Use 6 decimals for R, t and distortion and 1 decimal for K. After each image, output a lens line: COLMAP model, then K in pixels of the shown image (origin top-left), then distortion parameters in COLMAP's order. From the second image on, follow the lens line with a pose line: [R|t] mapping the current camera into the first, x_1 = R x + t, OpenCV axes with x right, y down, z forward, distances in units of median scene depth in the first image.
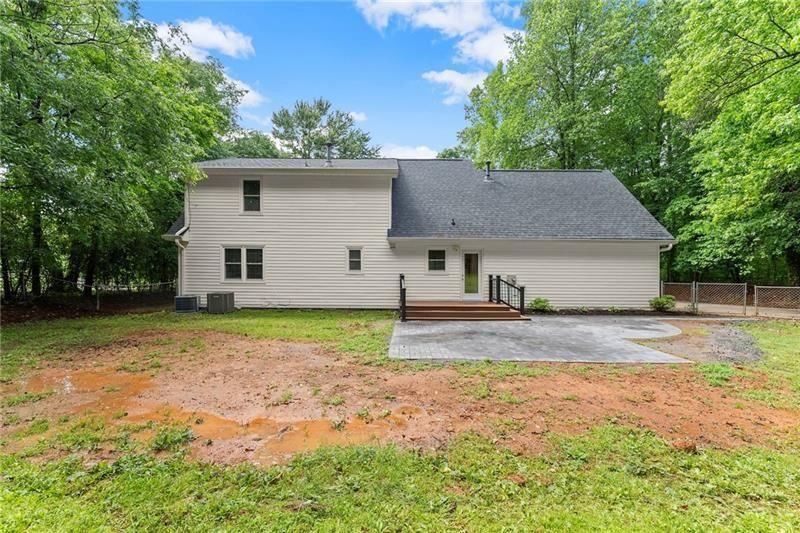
lens RADIAL K [[309.5, 0, 398.2], [0, 309.5, 270.4], [0, 0, 1]] dist [0.000614, 0.000082]
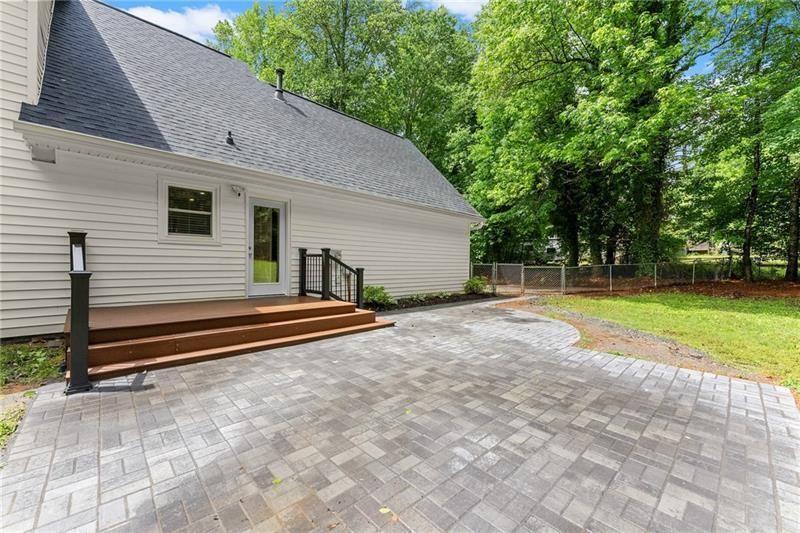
lens RADIAL K [[323.9, 0, 397.4], [0, 323.9, 263.9], [0, 0, 1]] dist [-0.000307, -0.000149]
pose [[0.721719, 0.004182, 0.692173, 0.017485], [-0.014653, 0.999850, 0.009238, 0.034083], [-0.692031, -0.016809, 0.721672, 0.460575]]
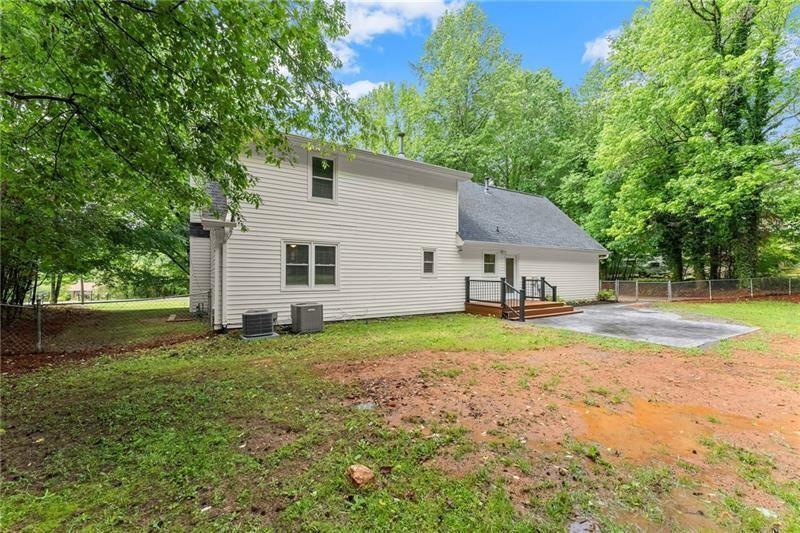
lens RADIAL K [[309.5, 0, 398.2], [0, 309.5, 270.4], [0, 0, 1]] dist [0.000614, 0.000082]
pose [[0.864508, 0.000913, 0.502618, -0.699074], [-0.001407, 0.999999, 0.000603, -0.009396], [-0.502617, -0.001229, 0.864509, 0.229606]]
